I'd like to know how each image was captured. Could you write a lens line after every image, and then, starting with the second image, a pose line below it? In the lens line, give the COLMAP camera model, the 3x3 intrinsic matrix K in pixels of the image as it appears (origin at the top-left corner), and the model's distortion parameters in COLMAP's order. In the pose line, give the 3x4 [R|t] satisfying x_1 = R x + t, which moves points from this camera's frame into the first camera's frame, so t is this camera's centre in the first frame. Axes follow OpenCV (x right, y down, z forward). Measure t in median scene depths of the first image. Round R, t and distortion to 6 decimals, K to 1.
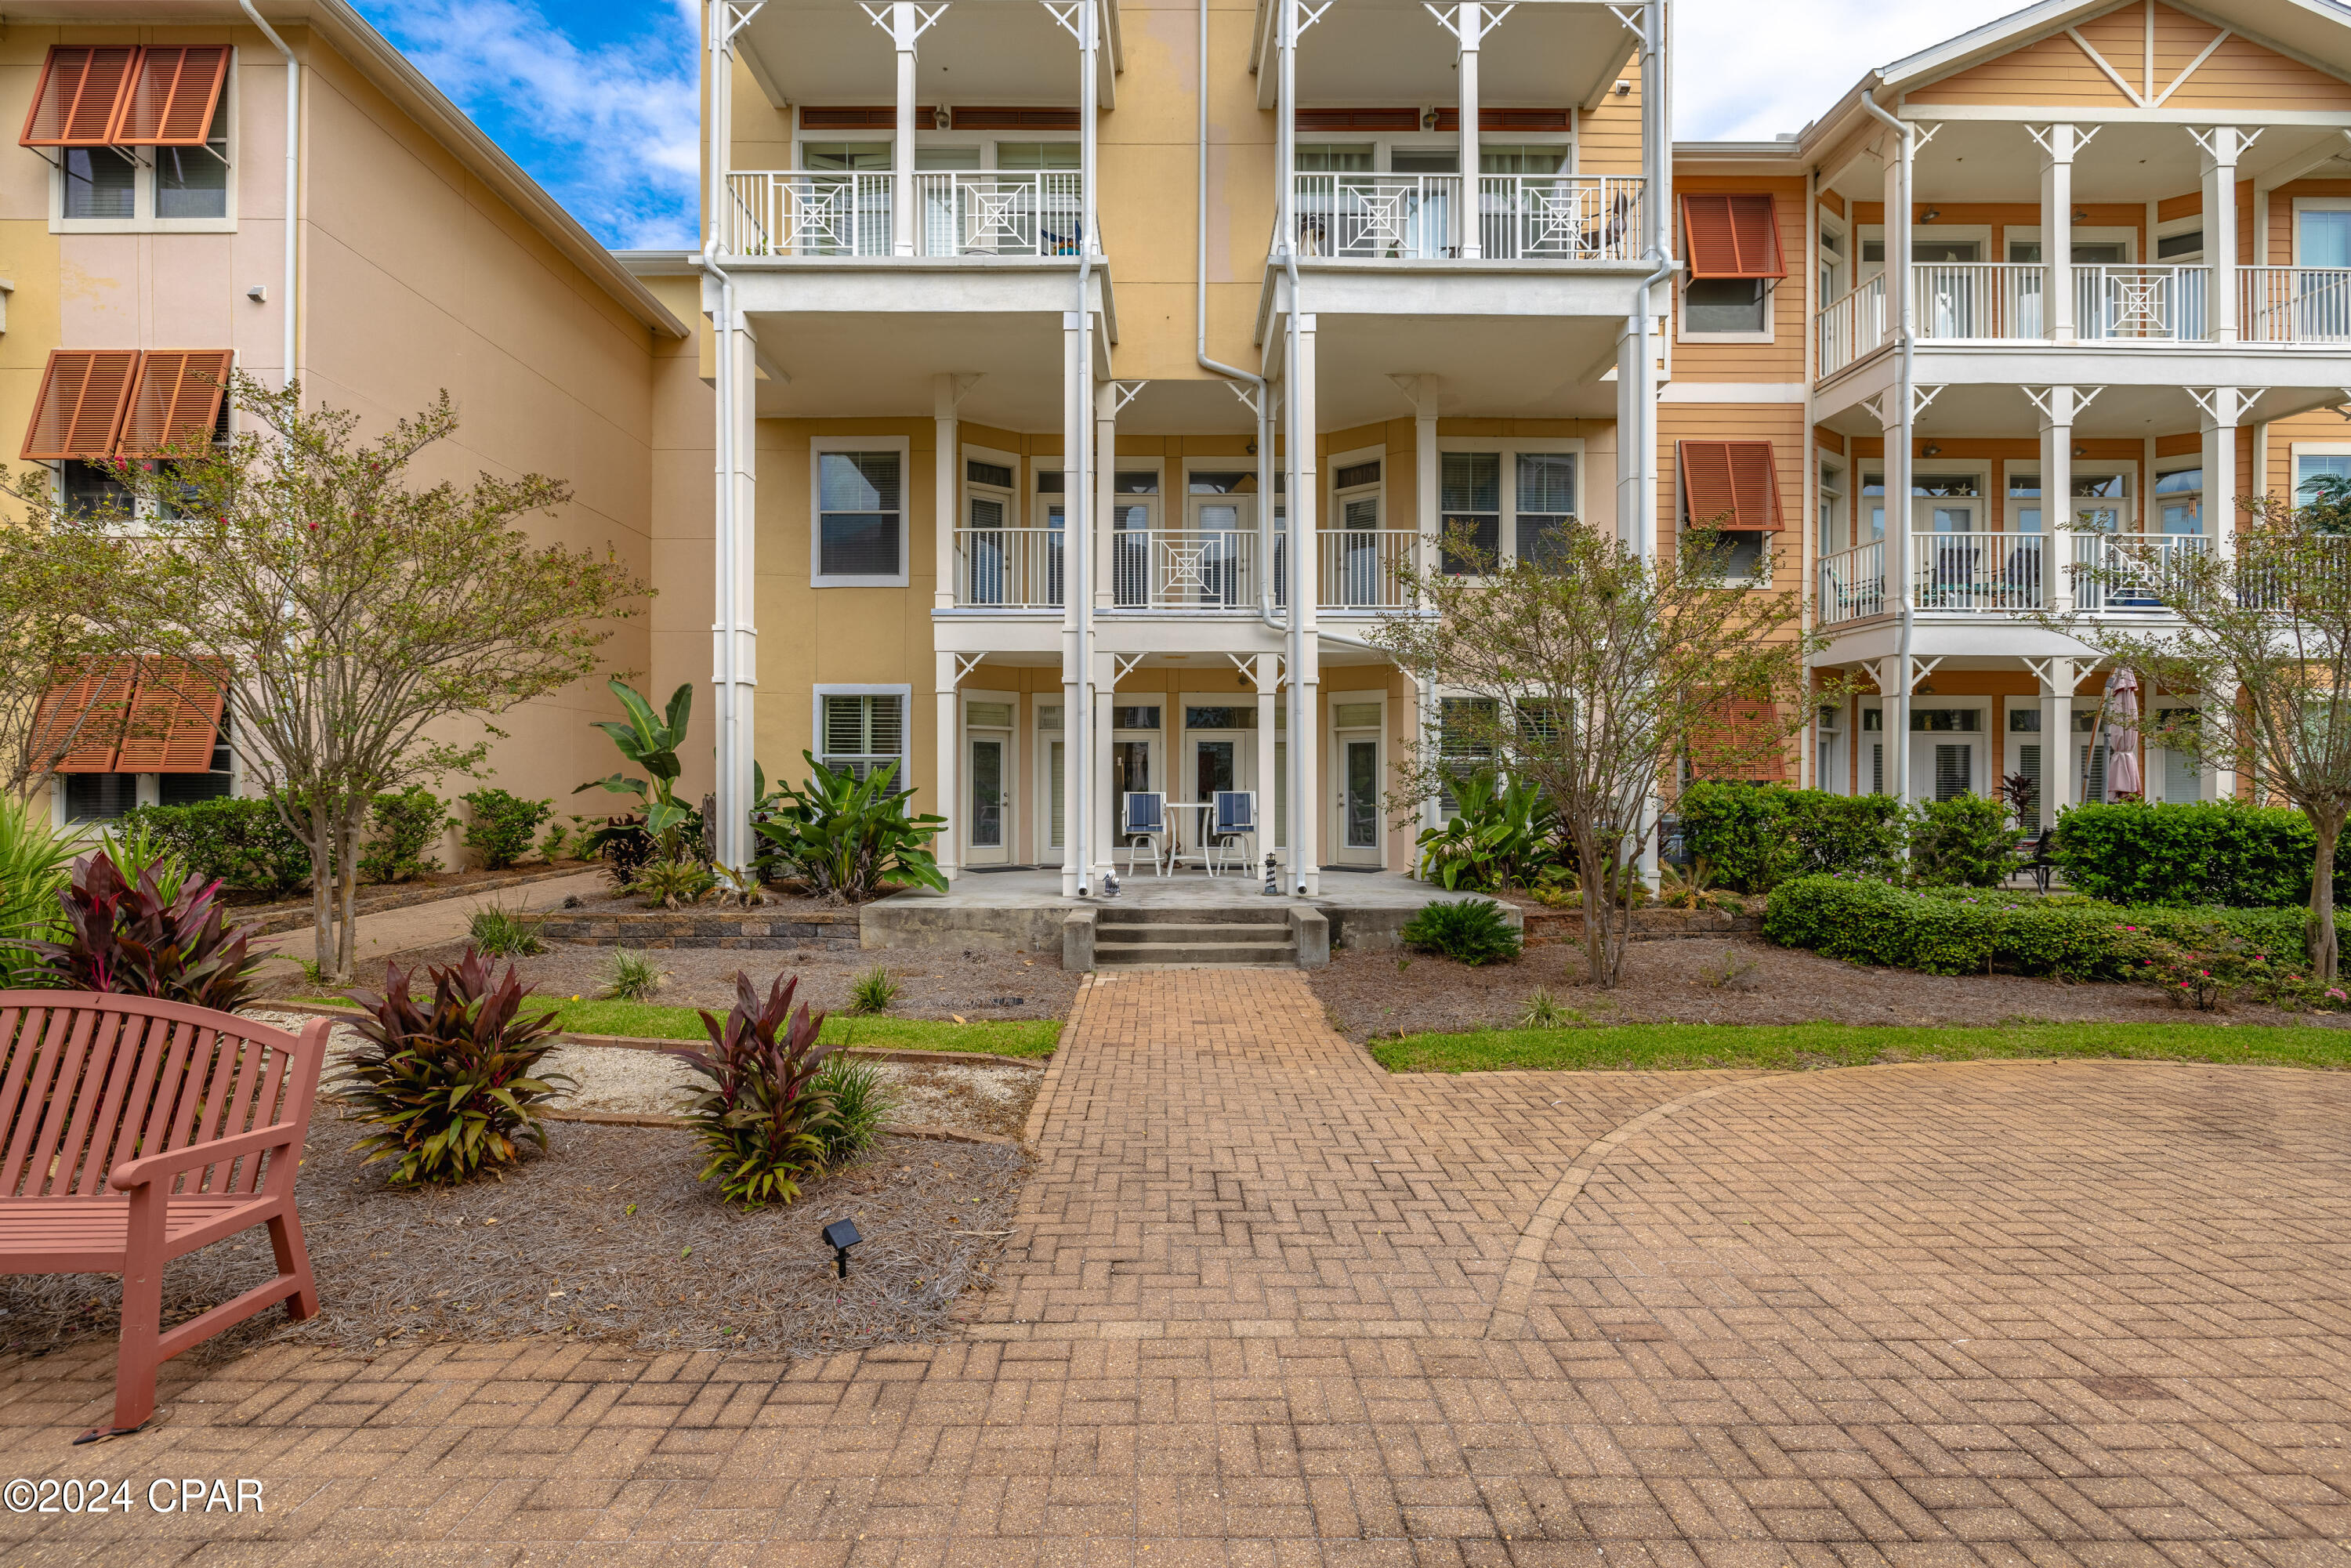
lens RADIAL K [[992.5, 0, 1171.8], [0, 992.5, 790.1], [0, 0, 1]] dist [-0.002368, 0.000498]
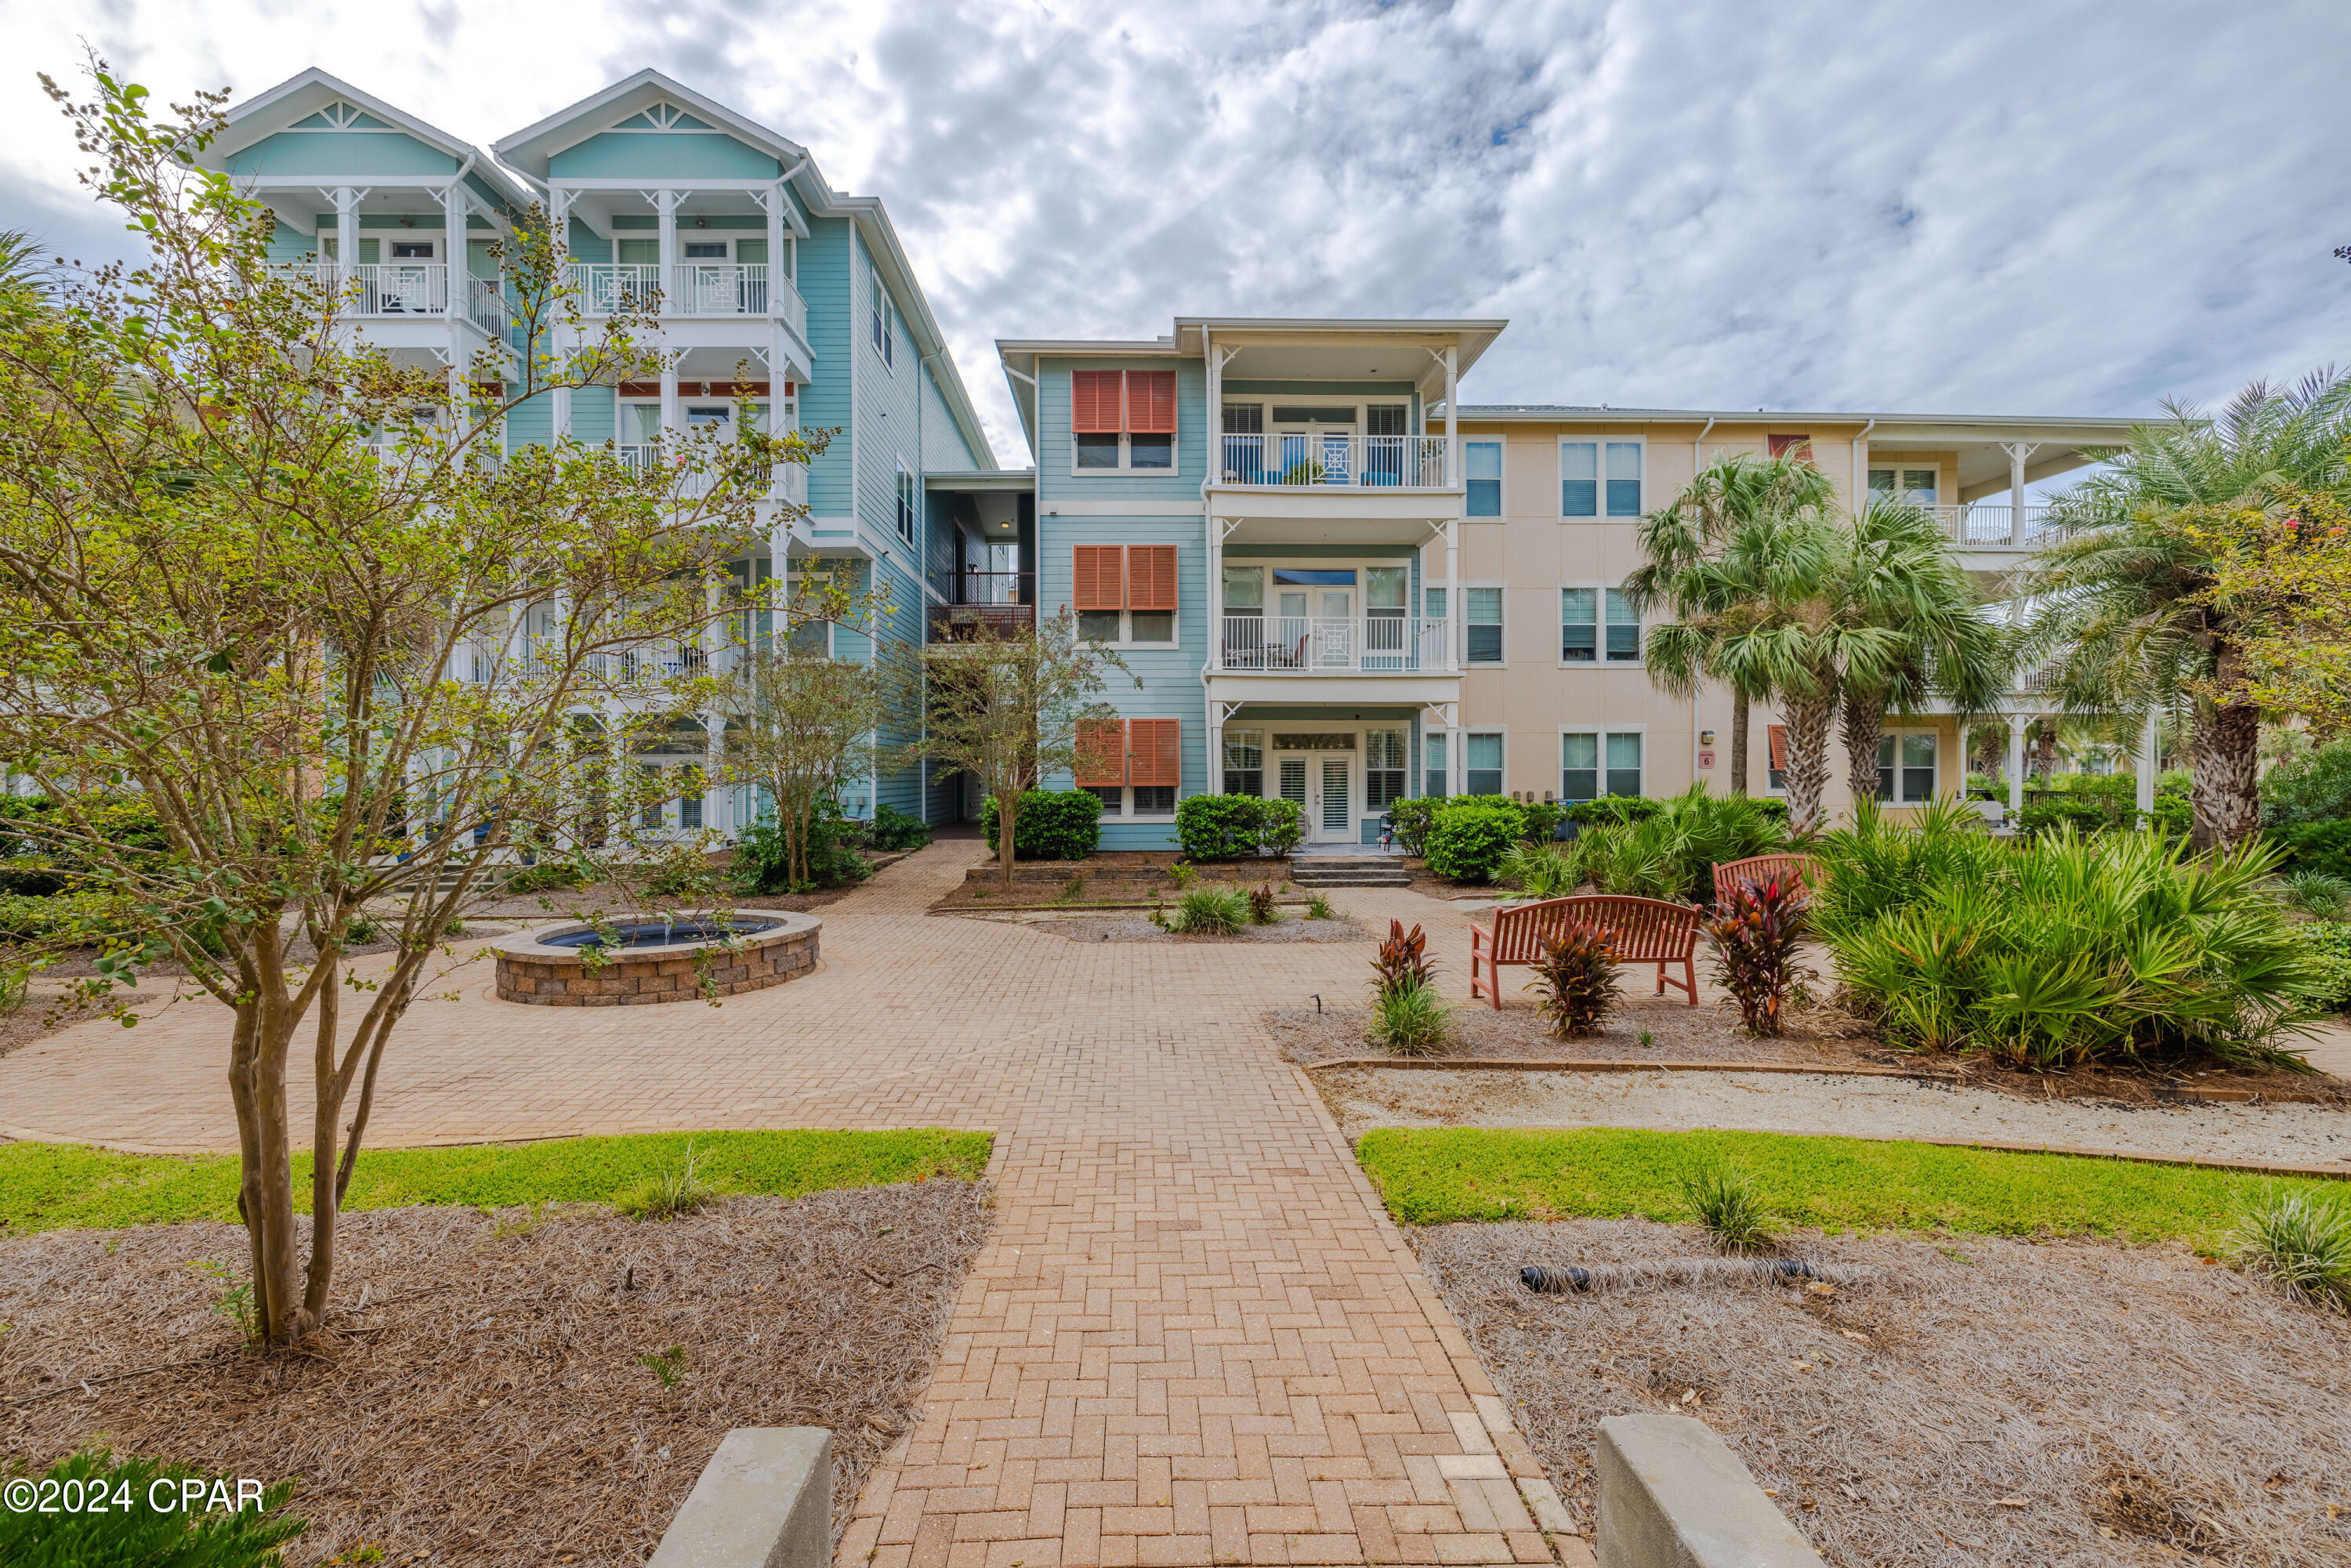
lens RADIAL K [[992.5, 0, 1156.6], [0, 992.5, 776.1], [0, 0, 1]] dist [-0.002368, 0.000498]
pose [[-0.999876, 0.002088, -0.015586, 0.085070], [0.002148, 0.999990, -0.003817, -0.079019], [0.015578, -0.003850, -0.999871, 2.336932]]
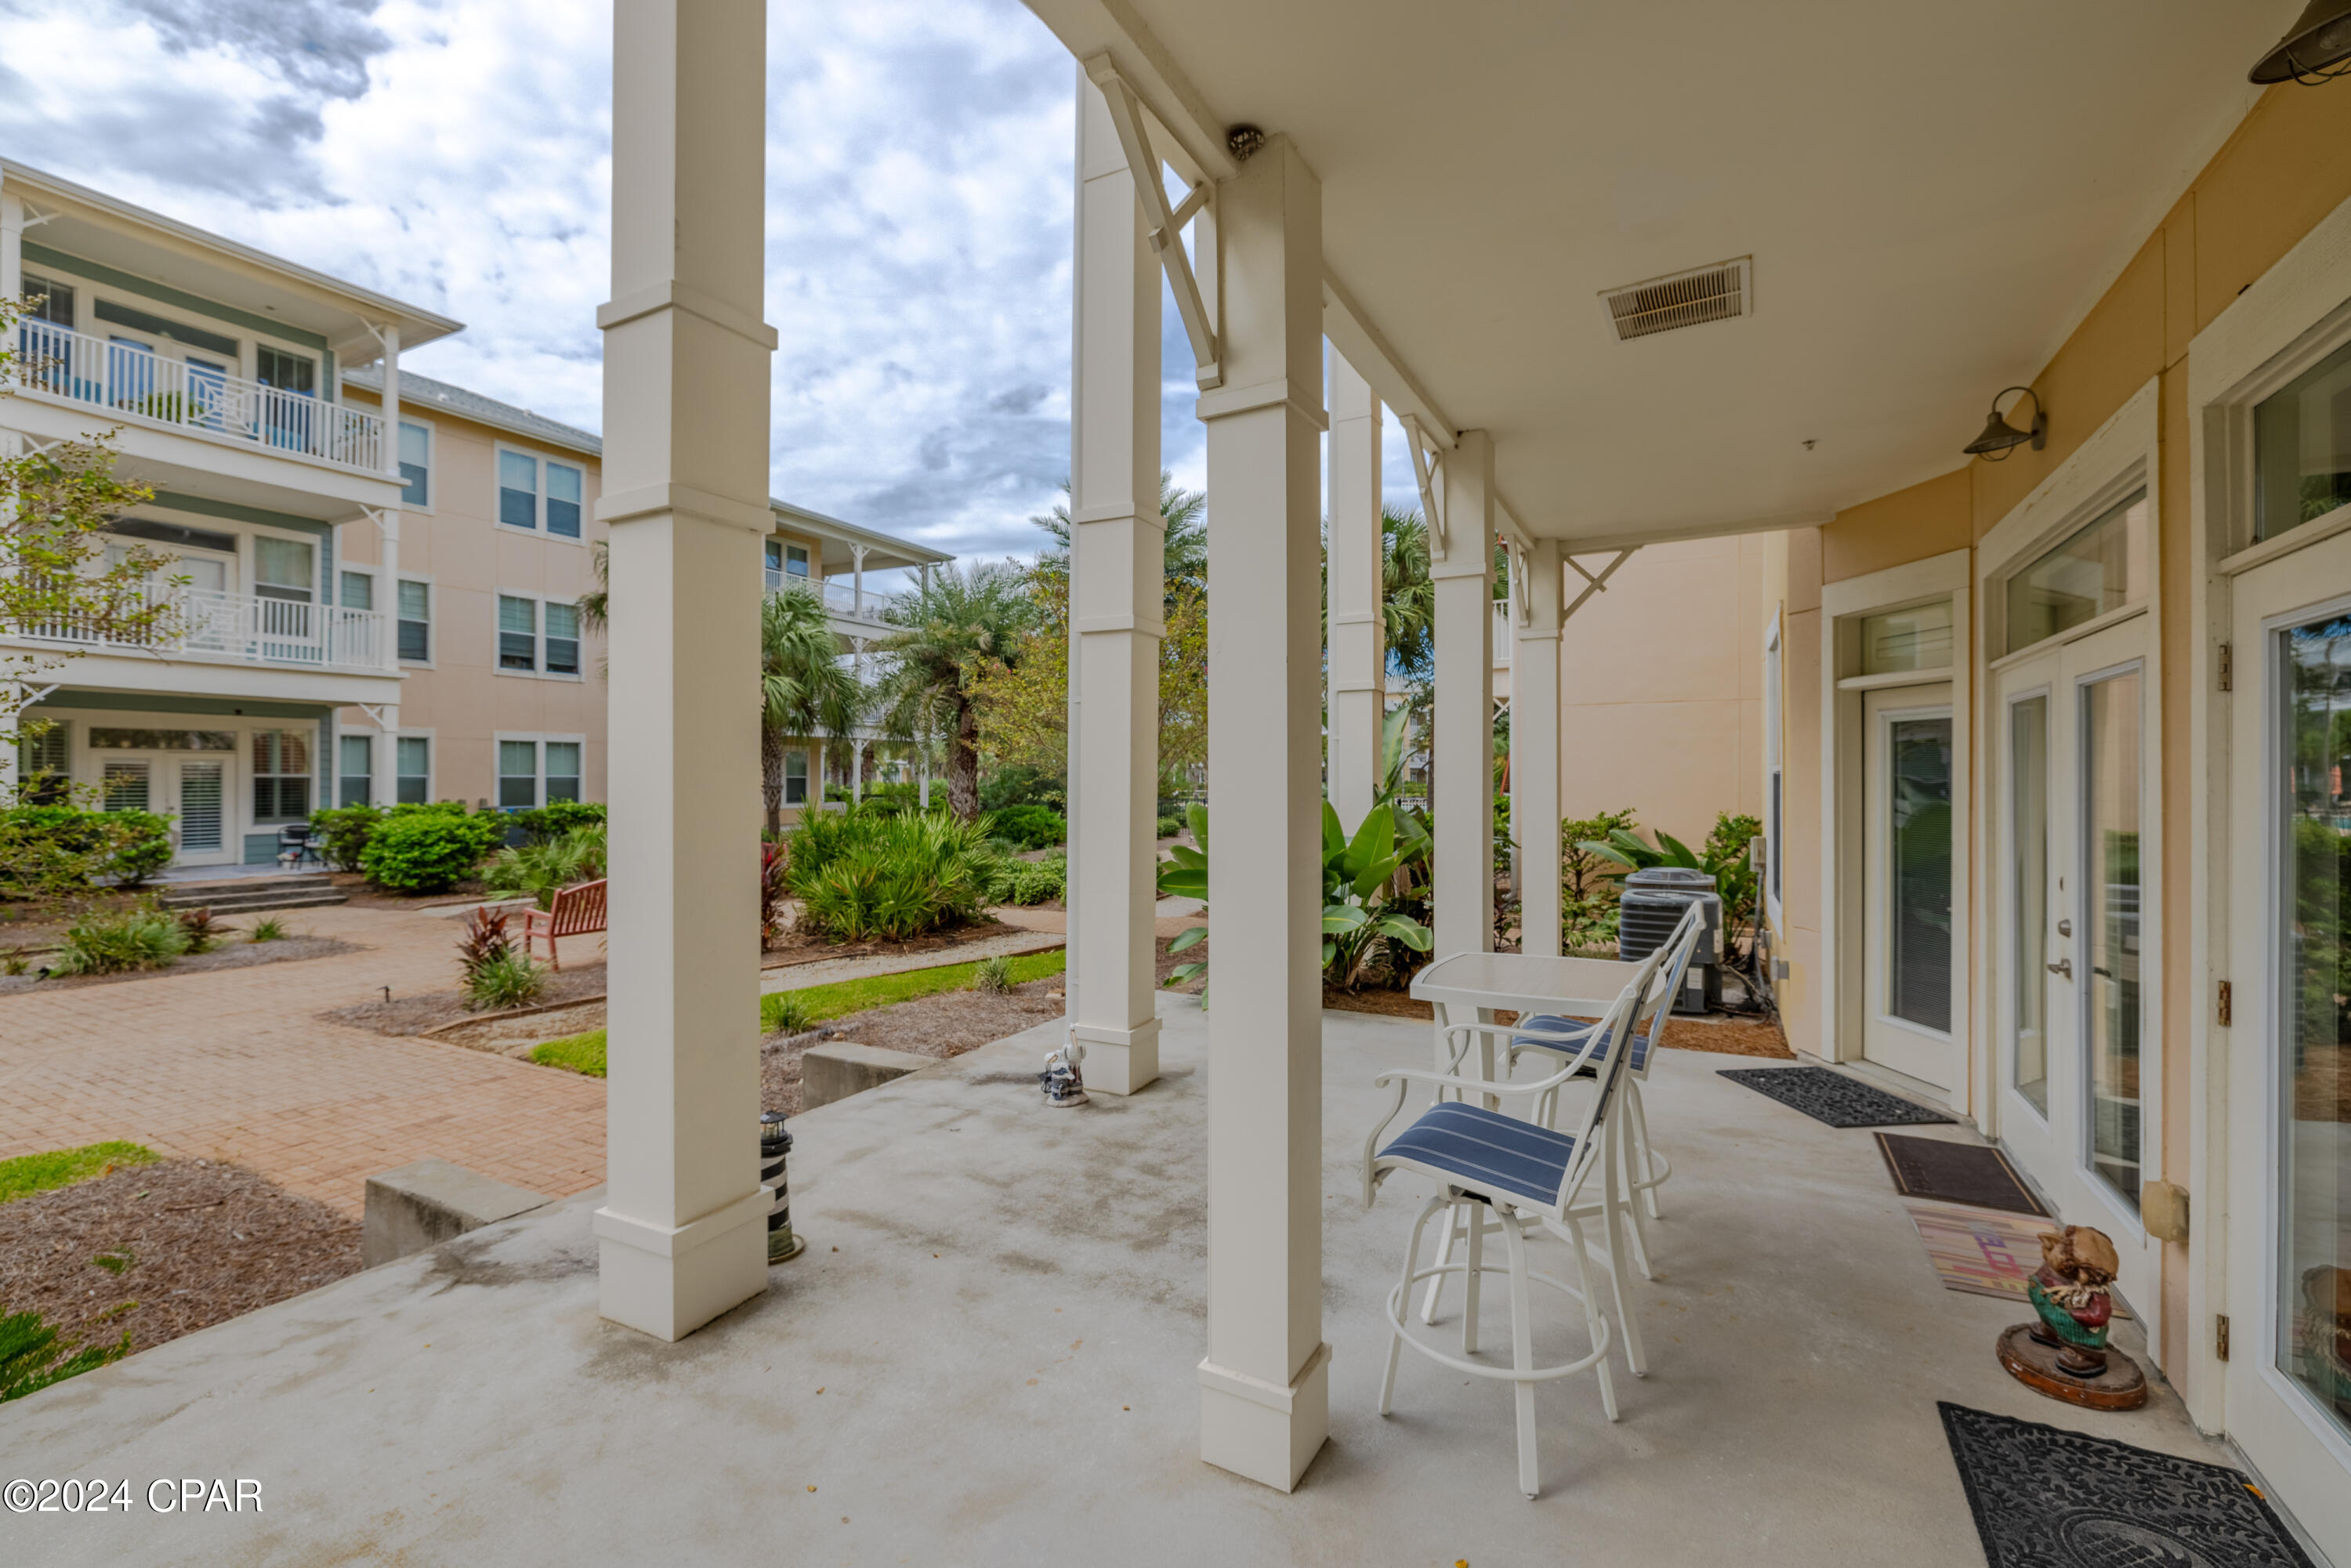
lens RADIAL K [[992.5, 0, 1170.1], [0, 992.5, 778.7], [0, 0, 1]] dist [-0.002368, 0.000498]
pose [[-0.496959, -0.002029, -0.867771, 0.679724], [0.004835, 0.999975, -0.005107, -0.074771], [0.867760, -0.006734, -0.496937, 2.822707]]
